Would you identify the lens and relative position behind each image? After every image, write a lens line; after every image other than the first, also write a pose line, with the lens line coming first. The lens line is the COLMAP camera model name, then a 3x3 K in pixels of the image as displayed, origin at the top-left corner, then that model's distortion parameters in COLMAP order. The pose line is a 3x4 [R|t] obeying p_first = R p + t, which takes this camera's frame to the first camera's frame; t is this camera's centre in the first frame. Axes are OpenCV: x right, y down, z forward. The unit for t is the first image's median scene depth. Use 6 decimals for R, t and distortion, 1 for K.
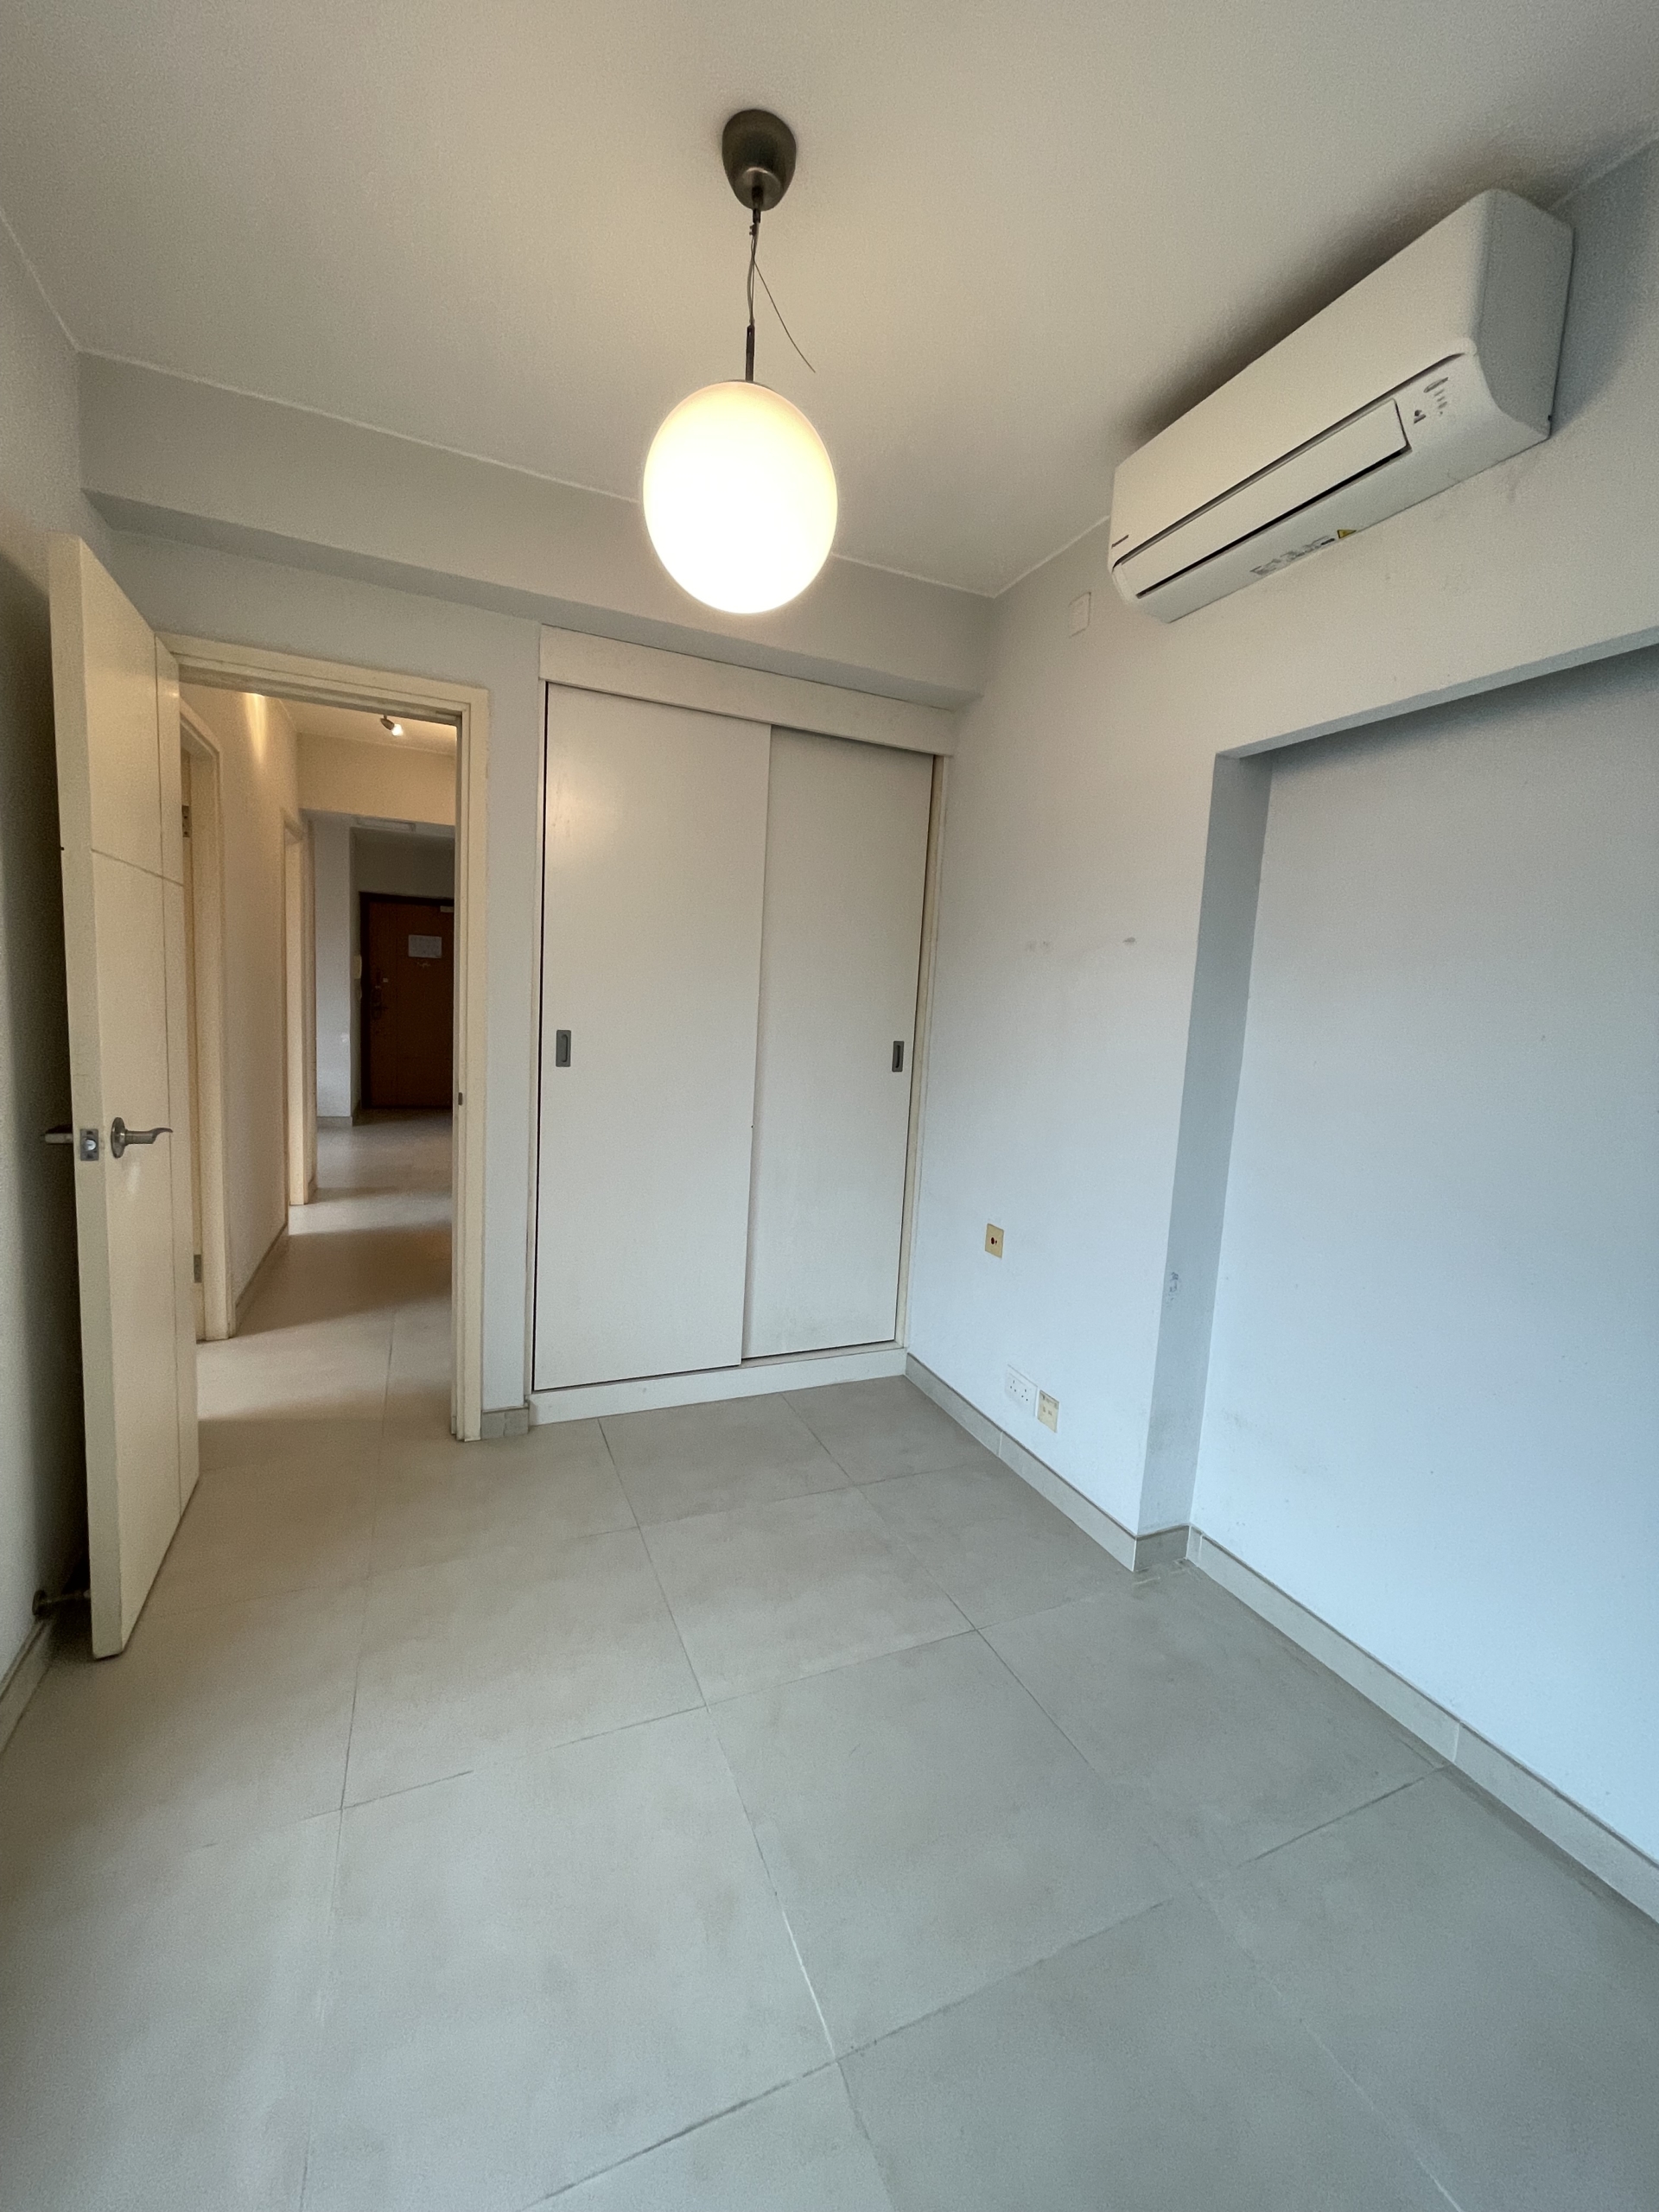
lens RADIAL K [[897.6, 0, 825.9], [0, 897.6, 1104.5], [0, 0, 1]] dist [0.000378, -0.000338]
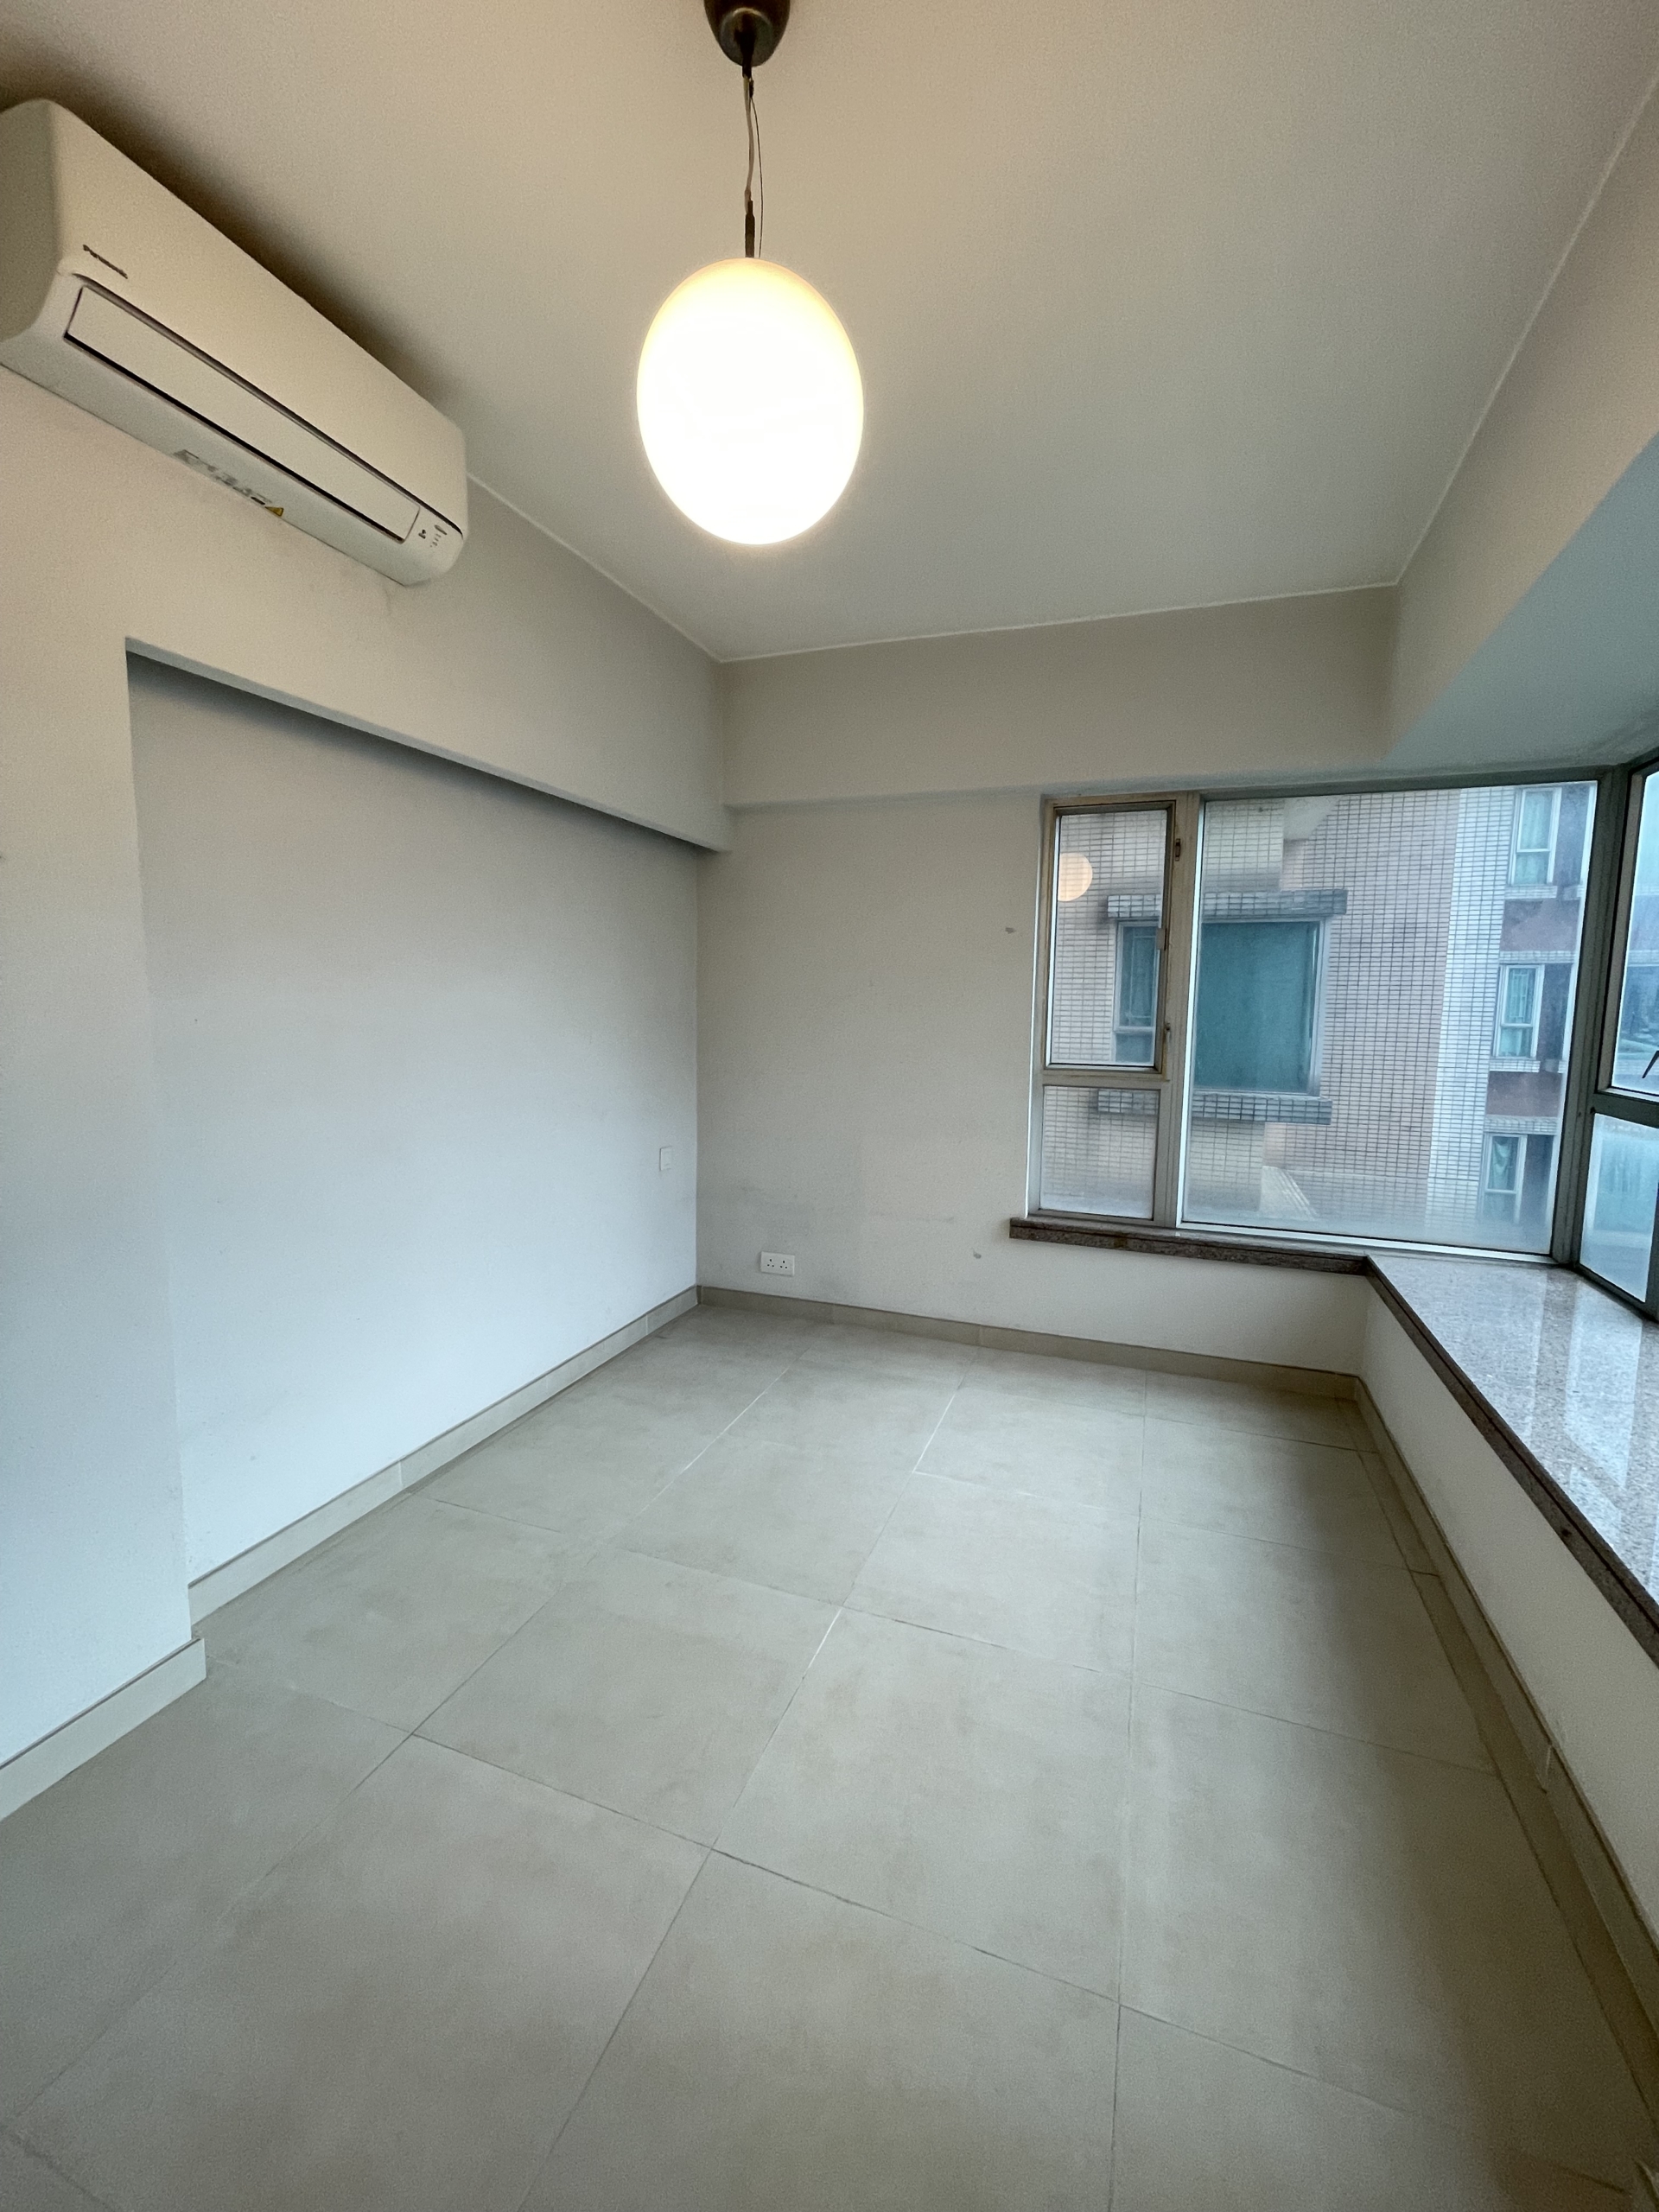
lens RADIAL K [[897.6, 0, 827.8], [0, 897.6, 1100.3], [0, 0, 1]] dist [0.000378, -0.000338]
pose [[-0.715813, -0.131883, 0.685725, -0.716043], [0.032240, 0.974714, 0.221118, -0.179657], [-0.697547, 0.180387, -0.693461, 1.439571]]
